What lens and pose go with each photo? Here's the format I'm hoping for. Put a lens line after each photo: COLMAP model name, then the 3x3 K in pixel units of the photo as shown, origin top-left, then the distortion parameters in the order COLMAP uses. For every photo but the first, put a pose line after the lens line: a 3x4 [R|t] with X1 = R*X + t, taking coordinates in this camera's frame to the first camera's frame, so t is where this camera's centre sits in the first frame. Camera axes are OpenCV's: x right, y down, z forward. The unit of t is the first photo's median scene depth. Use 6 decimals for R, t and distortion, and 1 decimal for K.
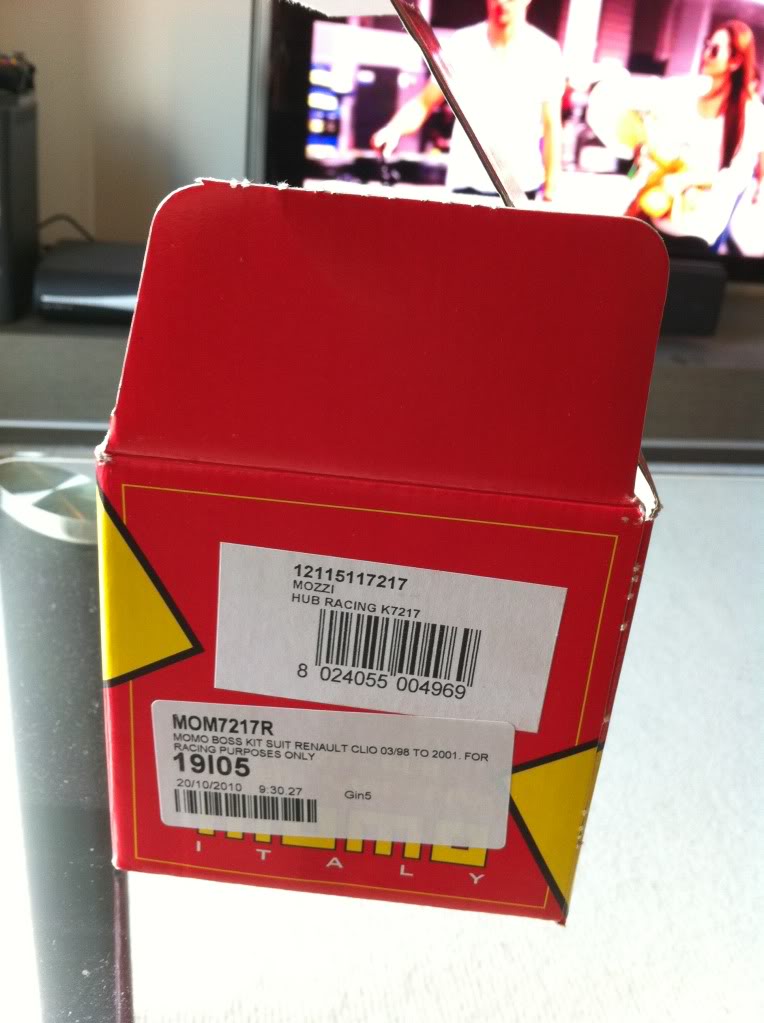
lens RADIAL K [[995.2, 0, 382.0], [0, 995.2, 511.5], [0, 0, 1]] dist [-0.006256, -0.010020]
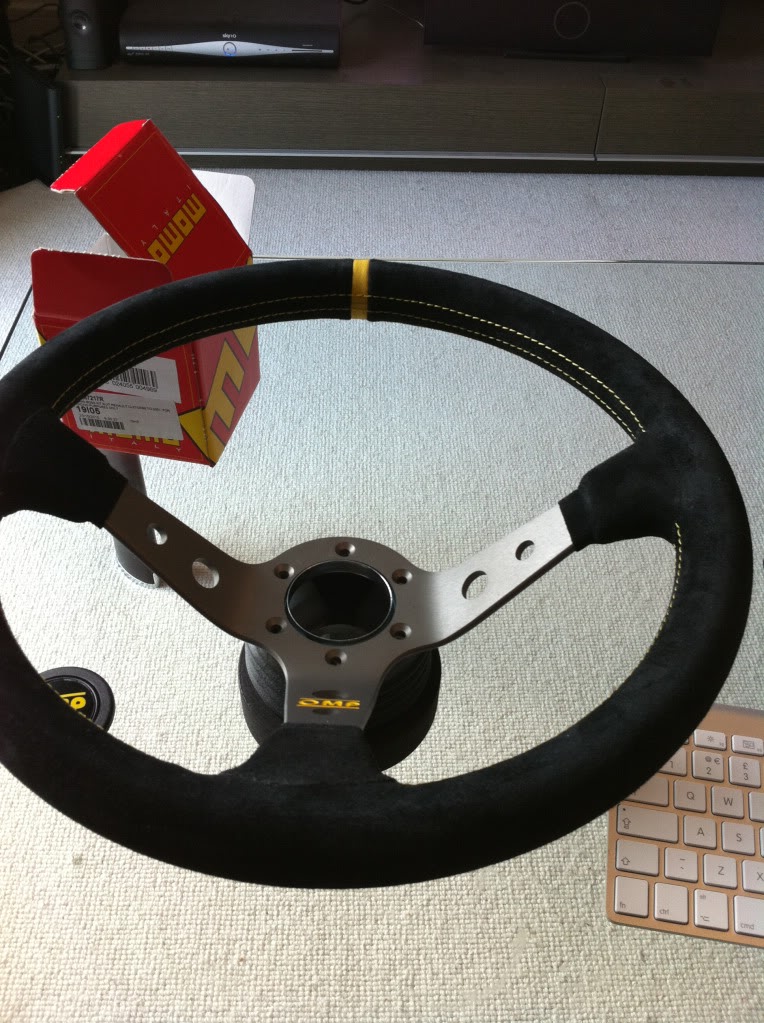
lens RADIAL K [[995.2, 0, 382.0], [0, 995.2, 511.5], [0, 0, 1]] dist [-0.006256, -0.010020]
pose [[0.985753, 0.051173, -0.160227, 1.215167], [0.005226, 0.942818, 0.333268, -0.463662], [0.168119, -0.329357, 0.929118, -1.785217]]
